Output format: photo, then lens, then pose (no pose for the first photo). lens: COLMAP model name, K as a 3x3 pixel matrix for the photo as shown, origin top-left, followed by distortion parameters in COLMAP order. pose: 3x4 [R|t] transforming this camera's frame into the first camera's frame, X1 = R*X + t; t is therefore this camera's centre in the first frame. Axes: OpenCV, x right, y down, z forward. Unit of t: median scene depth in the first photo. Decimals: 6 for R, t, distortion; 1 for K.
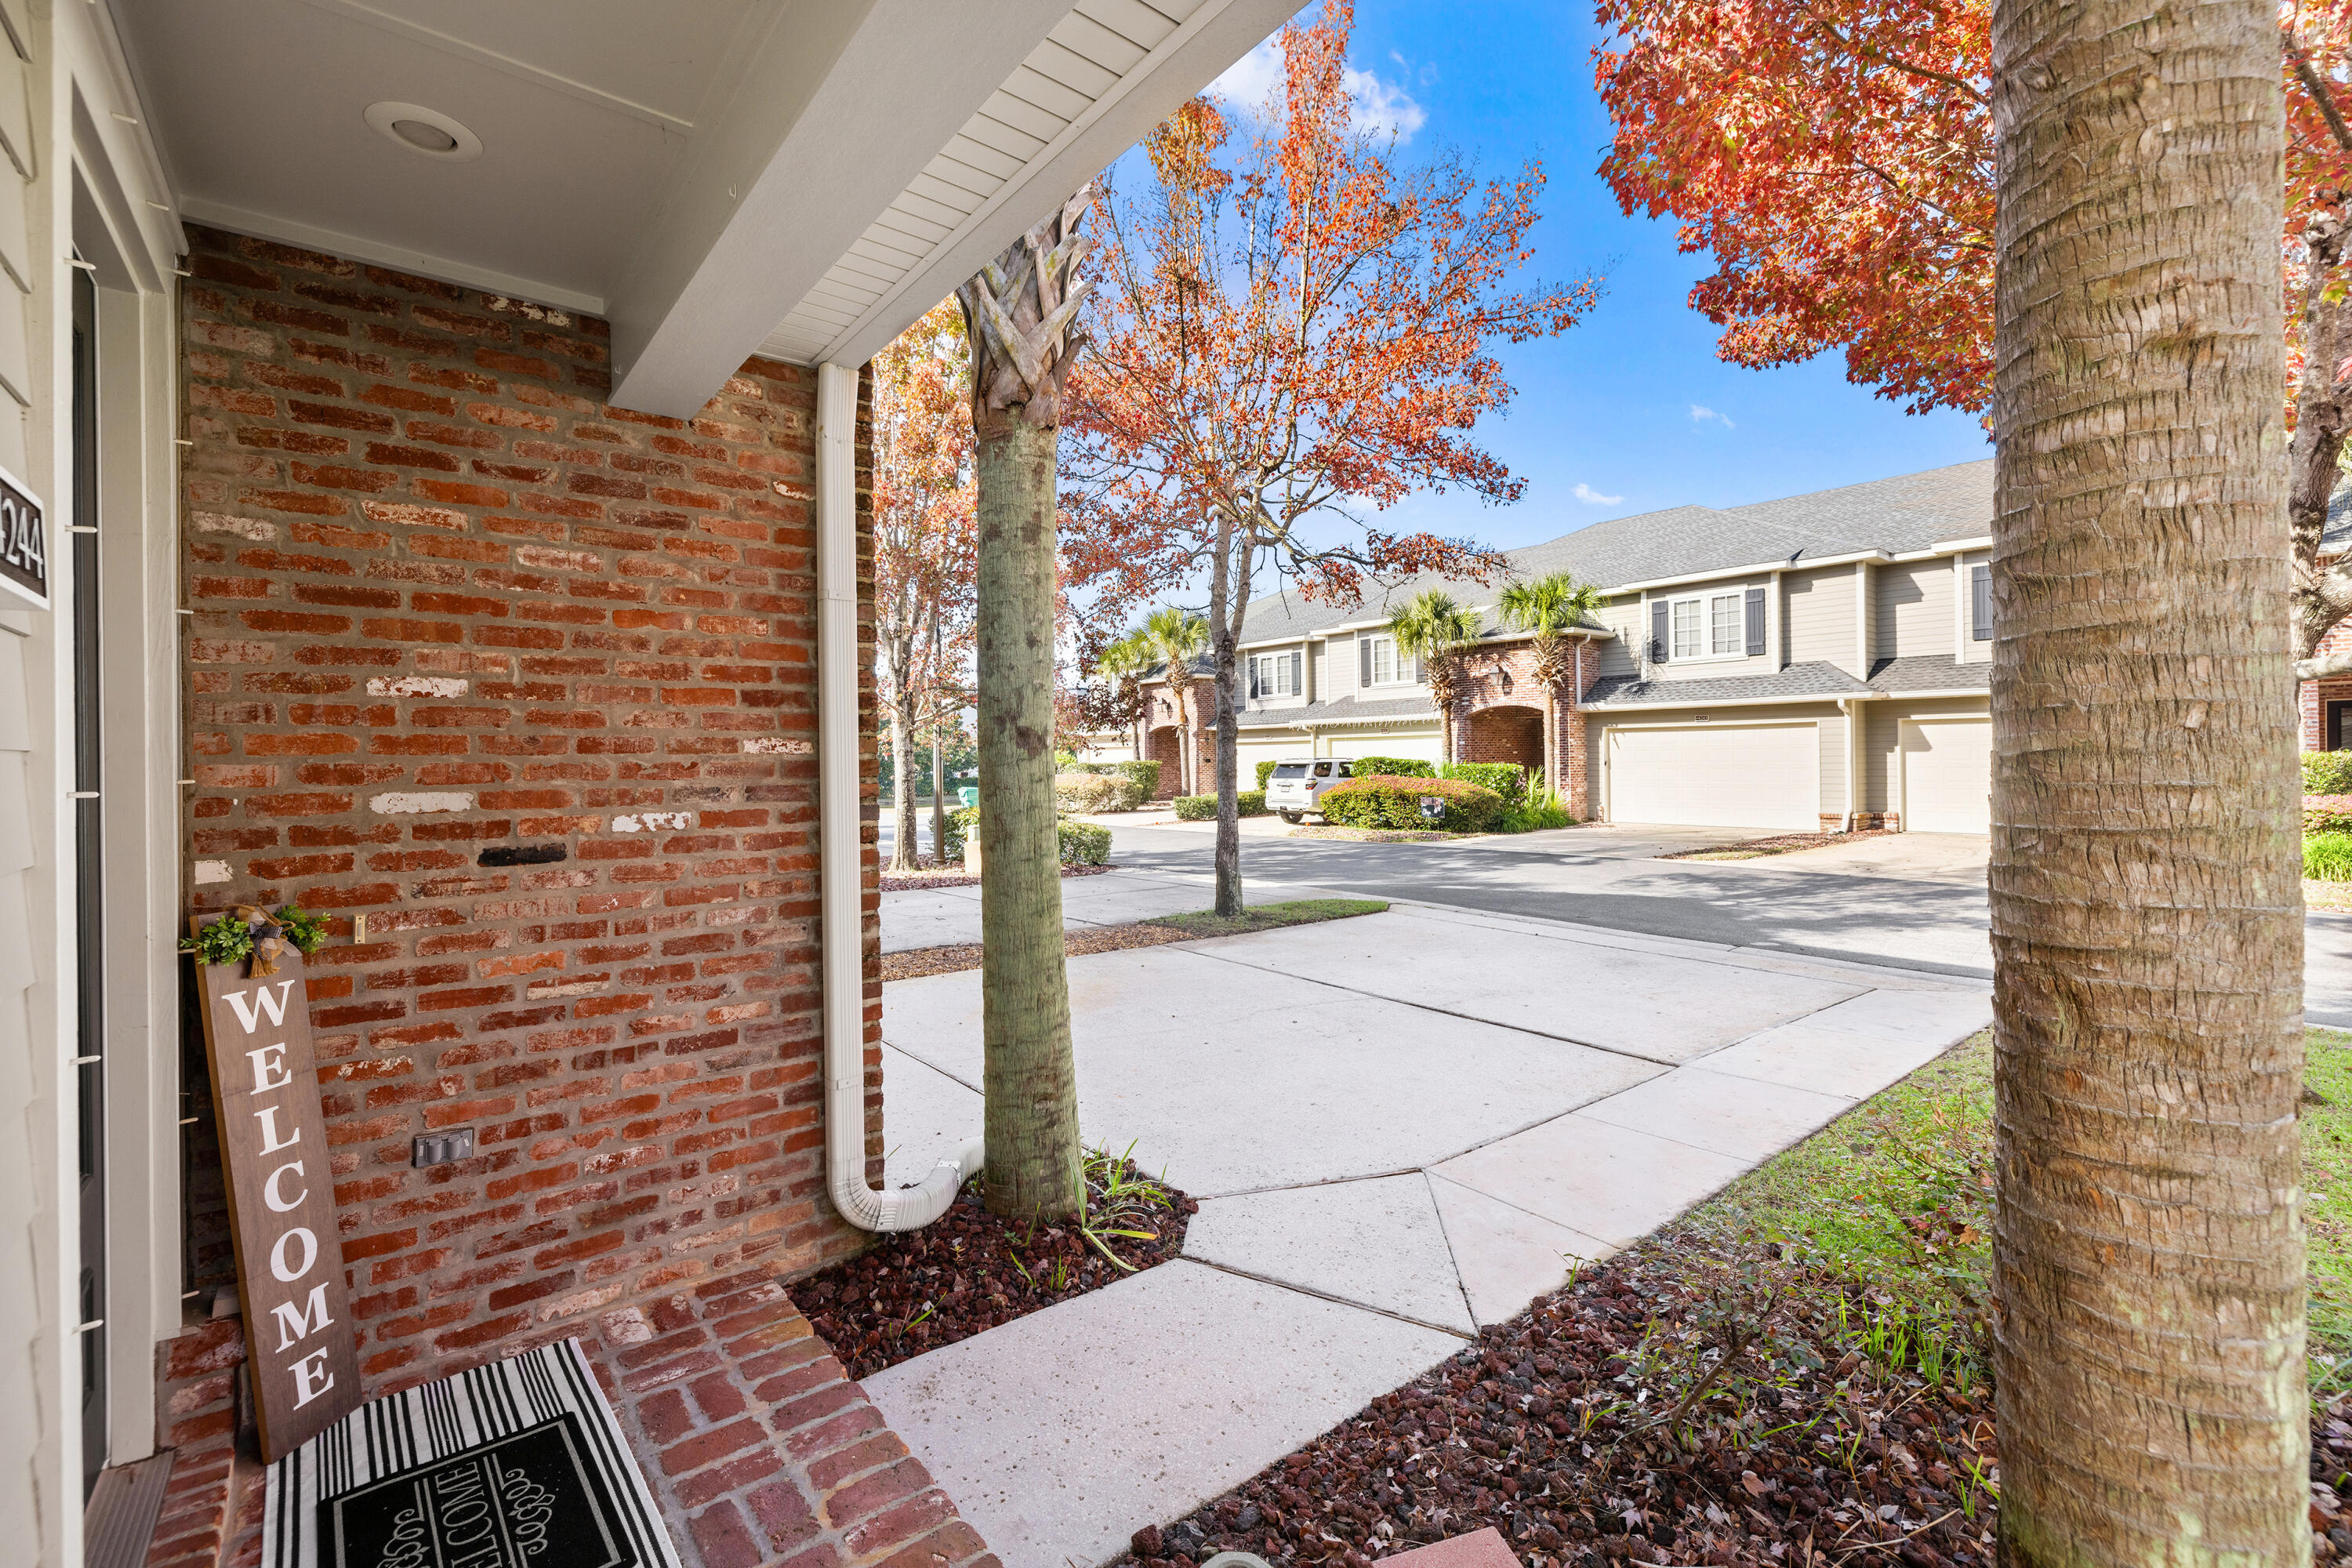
lens RADIAL K [[1016.9, 0, 1166.3], [0, 1016.9, 779.3], [0, 0, 1]] dist [-0.000679, -0.000116]
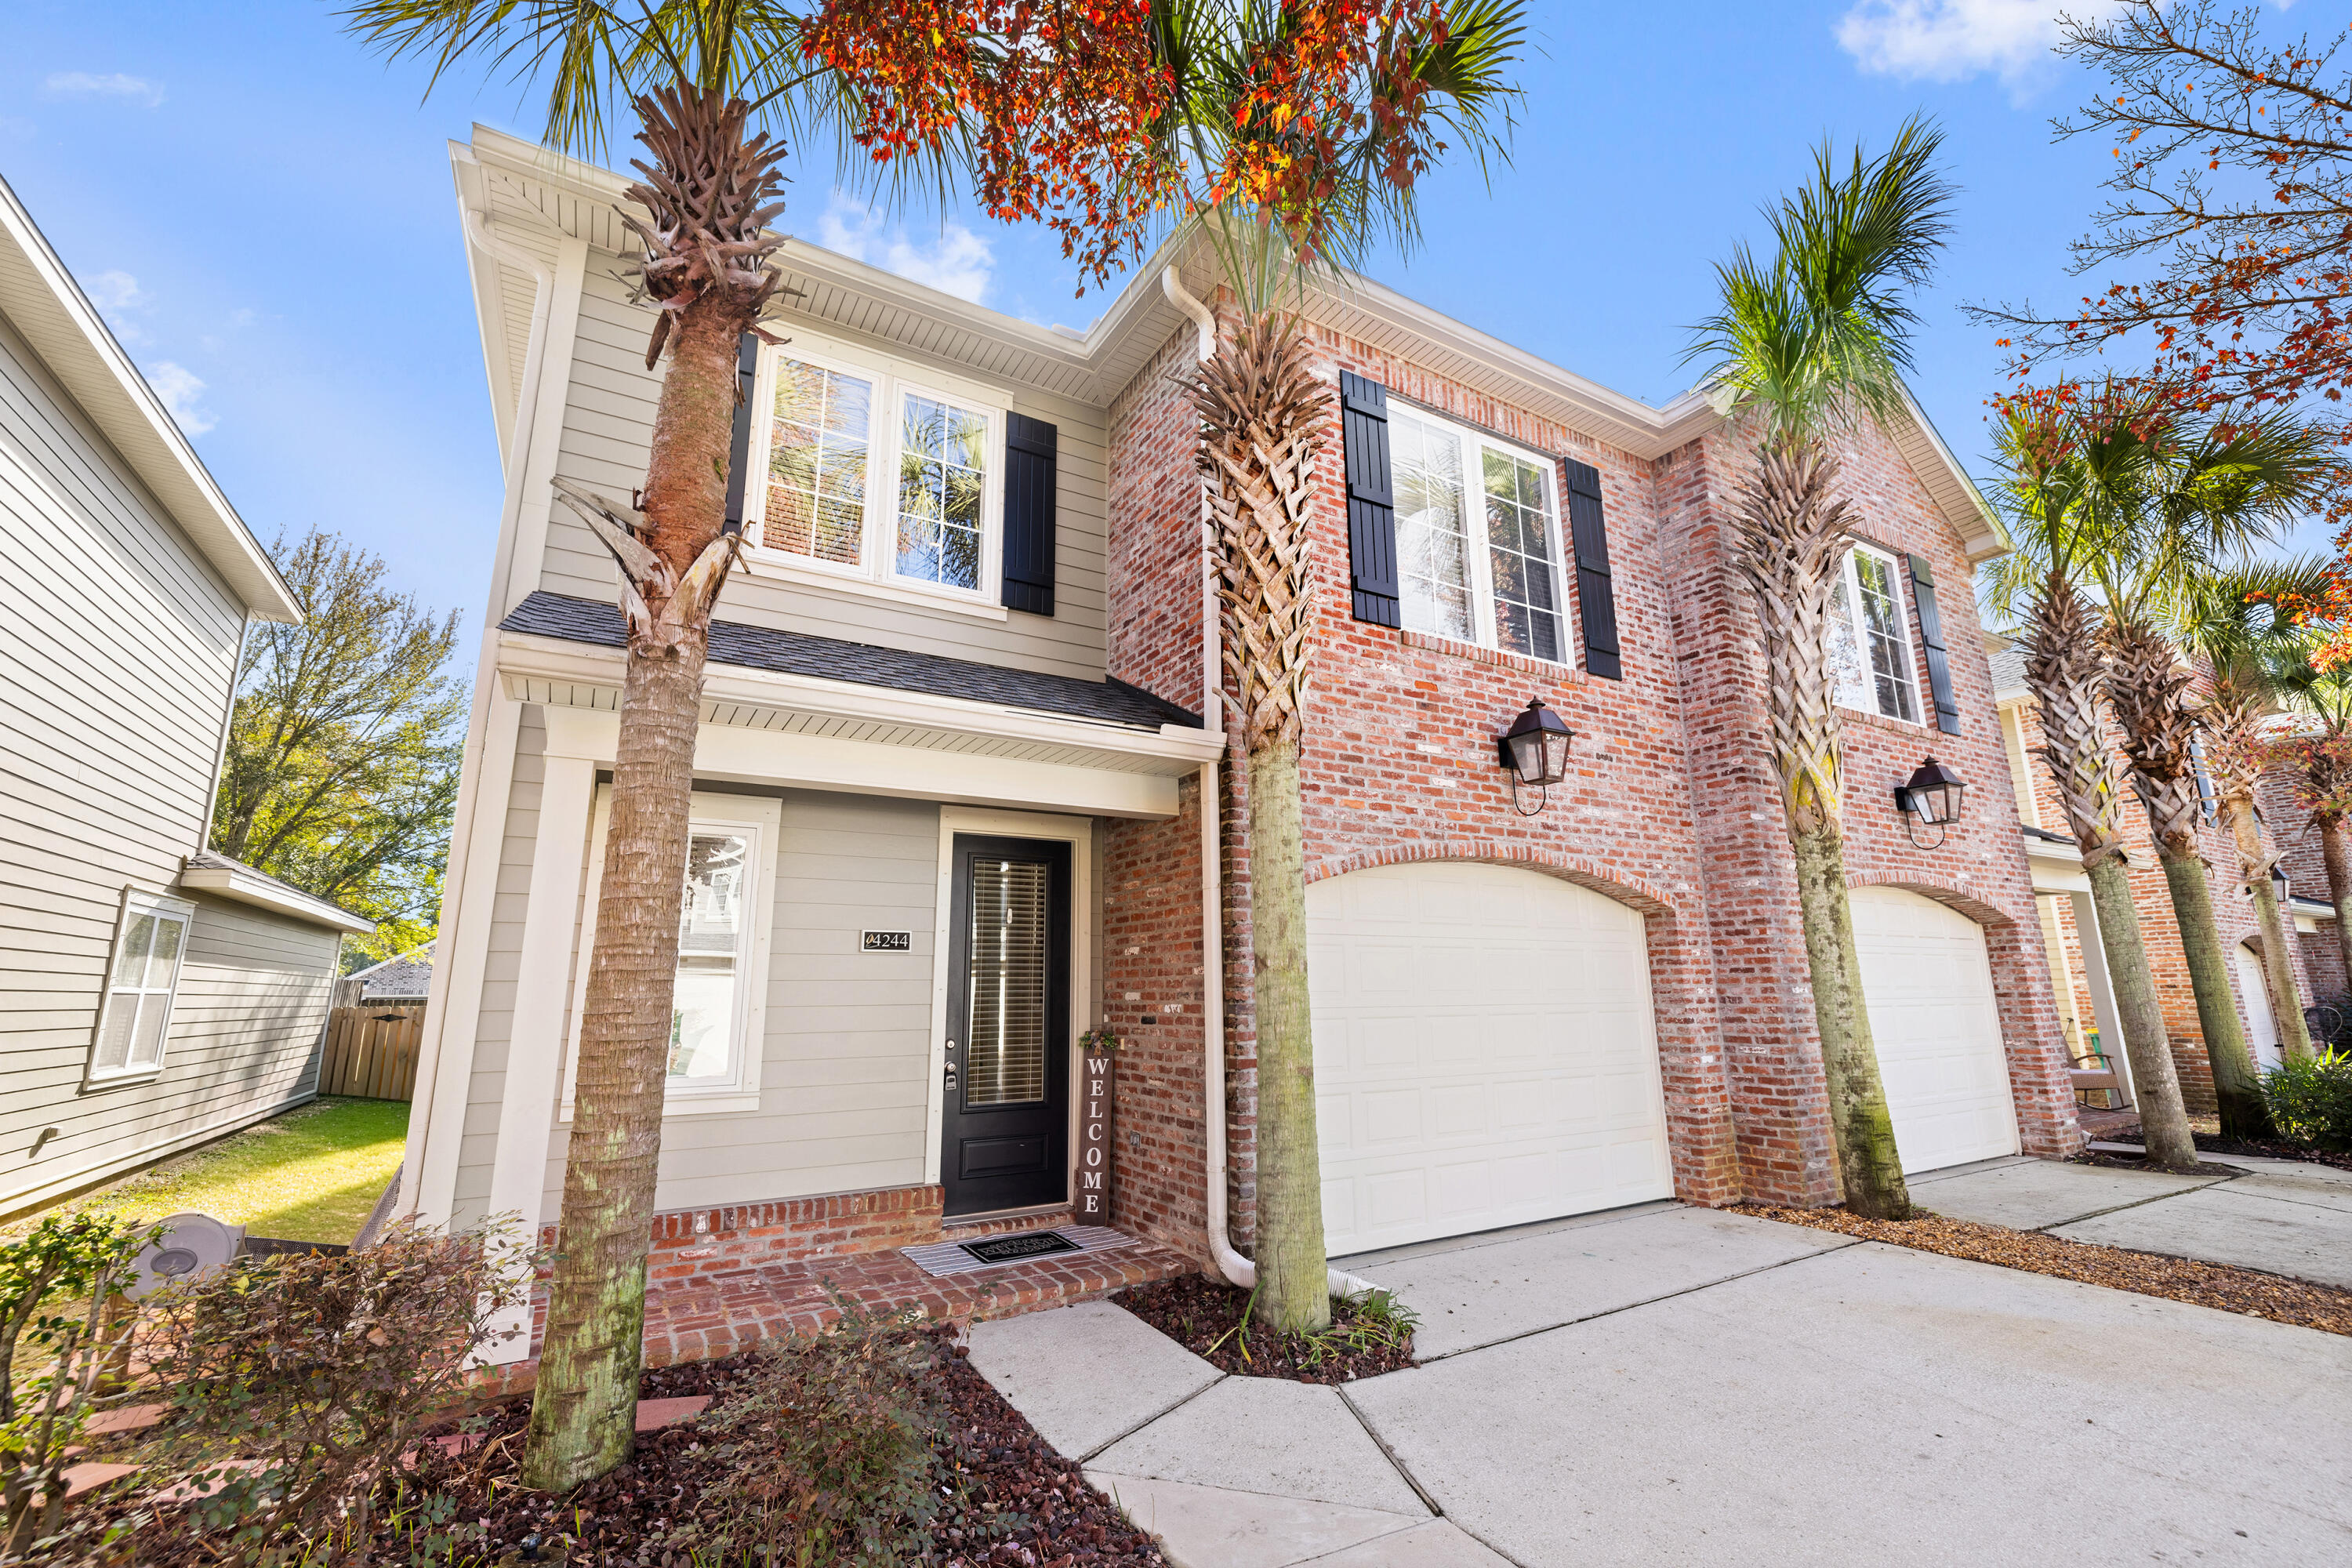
lens RADIAL K [[1016.9, 0, 1166.3], [0, 1016.9, 779.3], [0, 0, 1]] dist [-0.000679, -0.000116]
pose [[-0.172273, -0.189229, -0.966703, 1.619956], [-0.003232, 0.981479, -0.191545, -0.020596], [0.985044, -0.029873, -0.169694, 1.346726]]
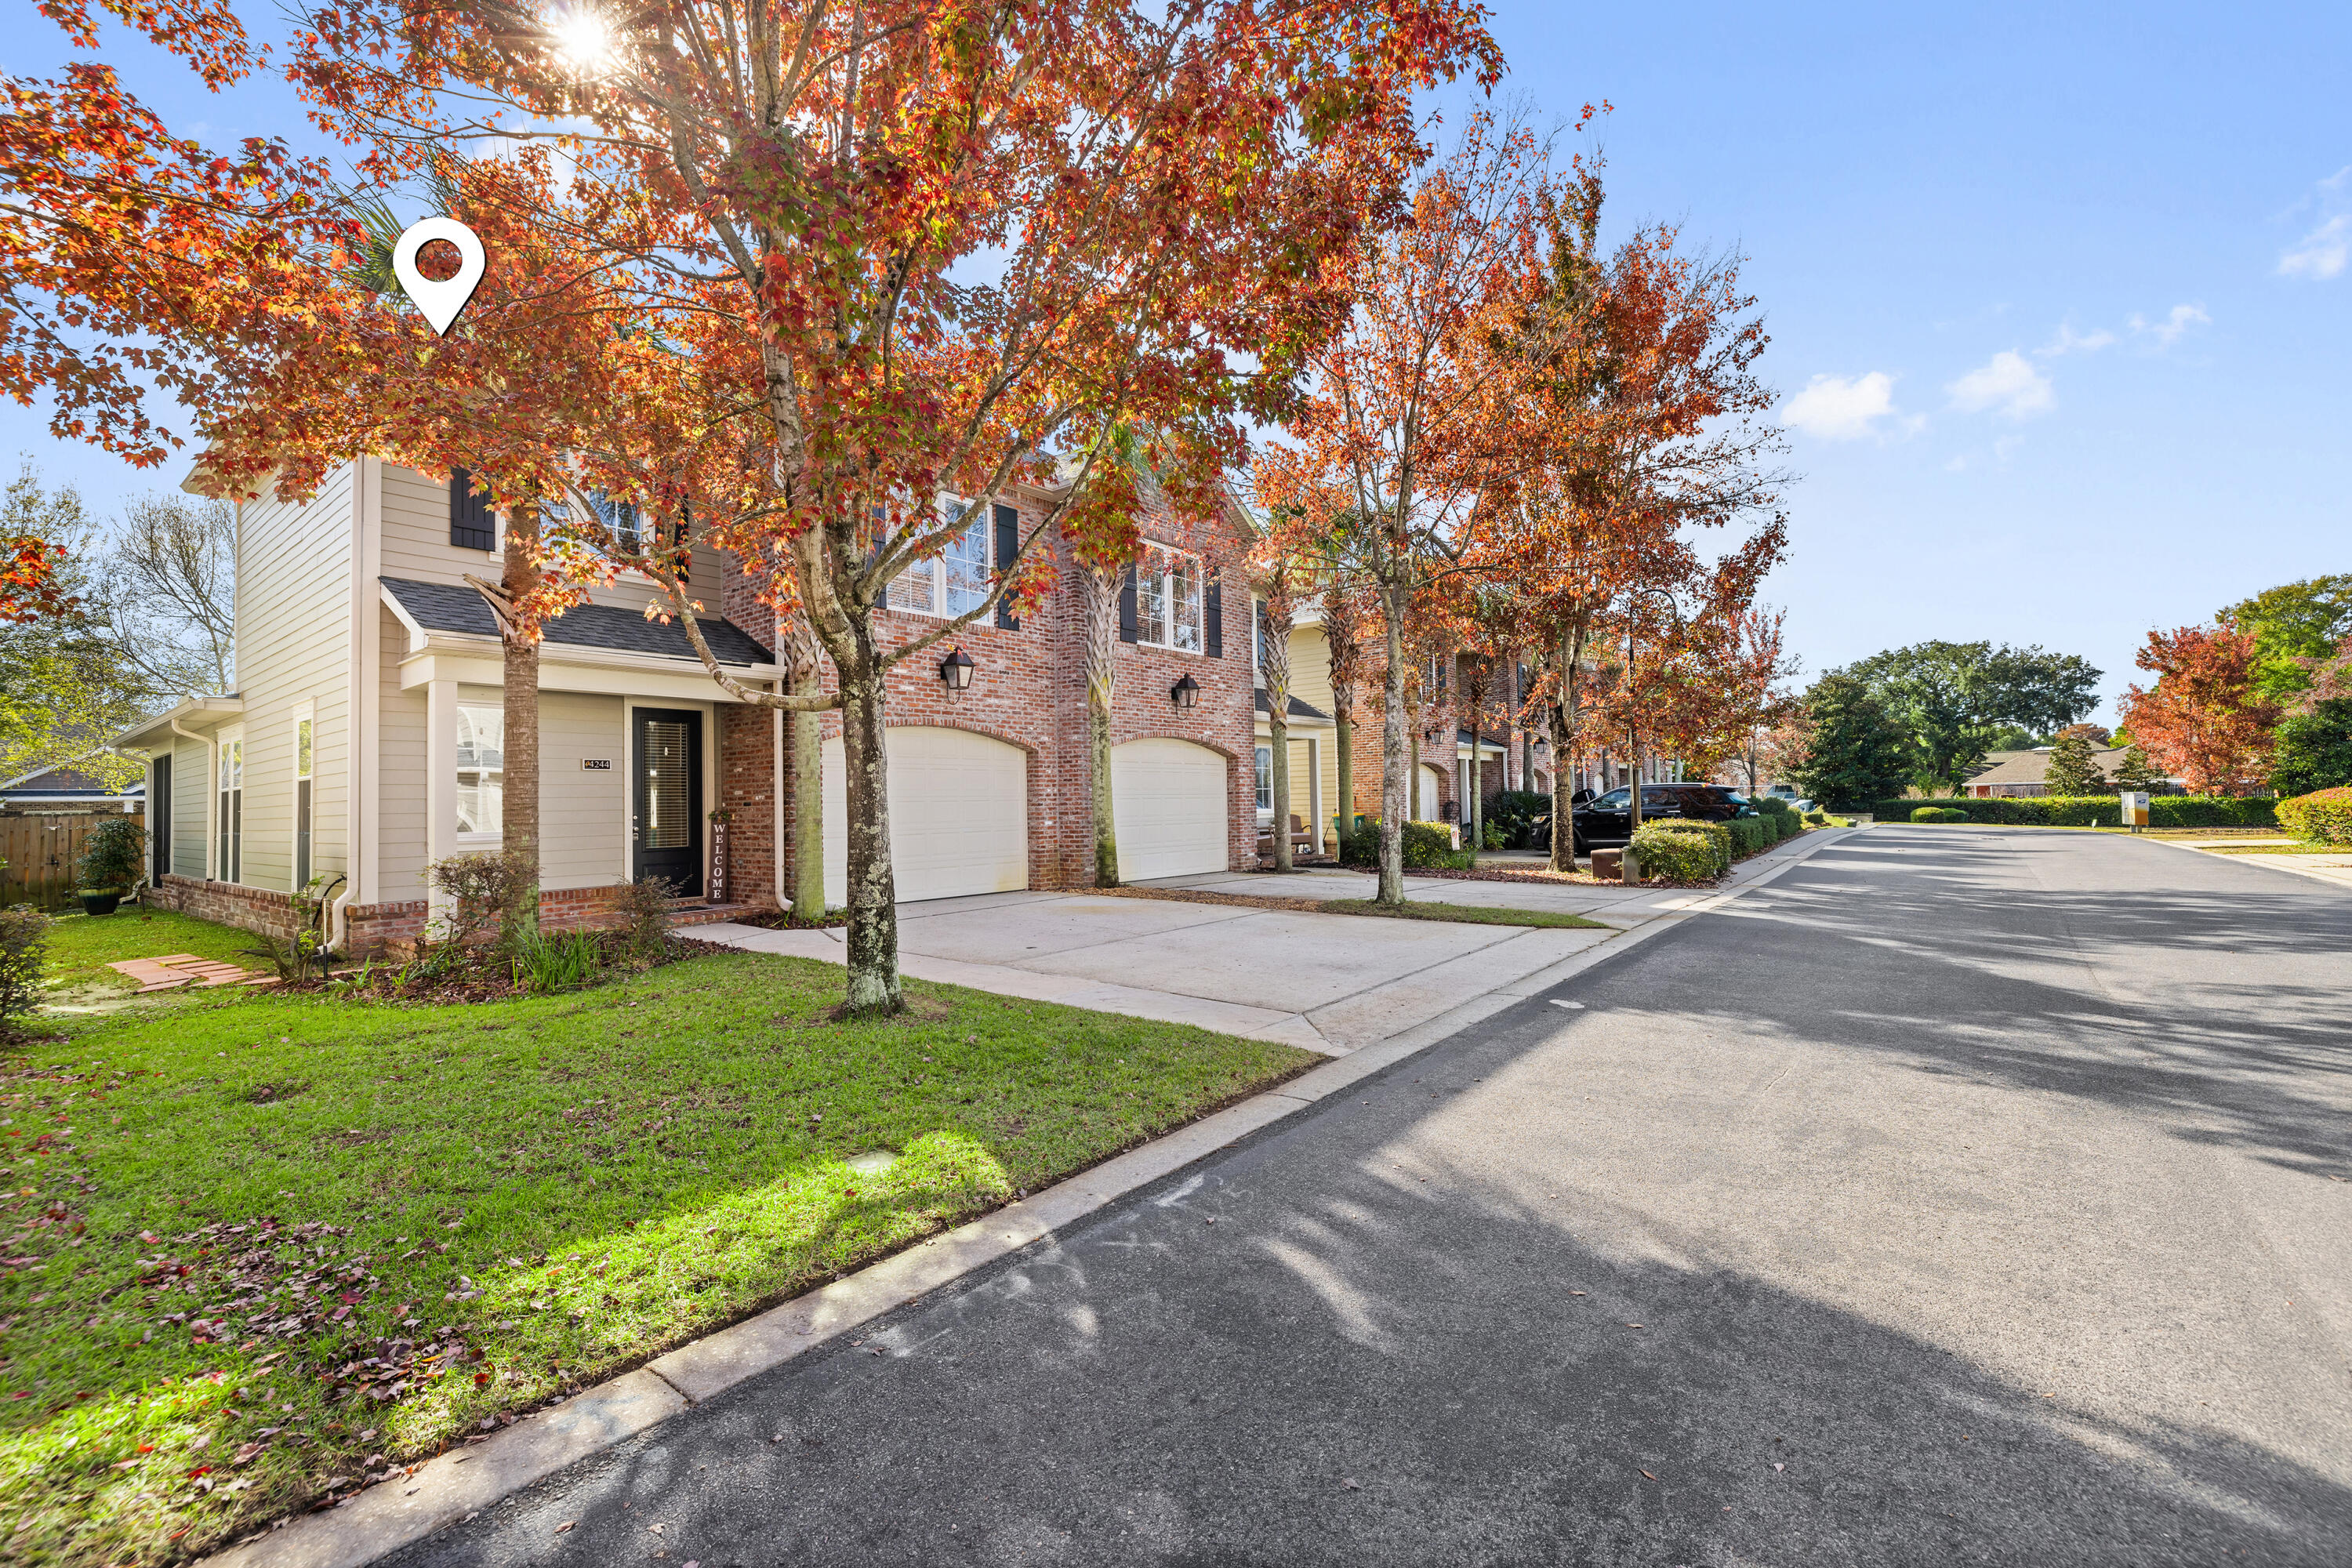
lens RADIAL K [[977.1, 0, 1176.0], [0, 977.1, 784.0], [0, 0, 1]] dist [0.017084, 0.000016]
pose [[0.205765, -0.008884, -0.978561, 3.977515], [0.002230, 0.999960, -0.008610, 0.024171], [0.978599, -0.000410, 0.205776, 1.871185]]
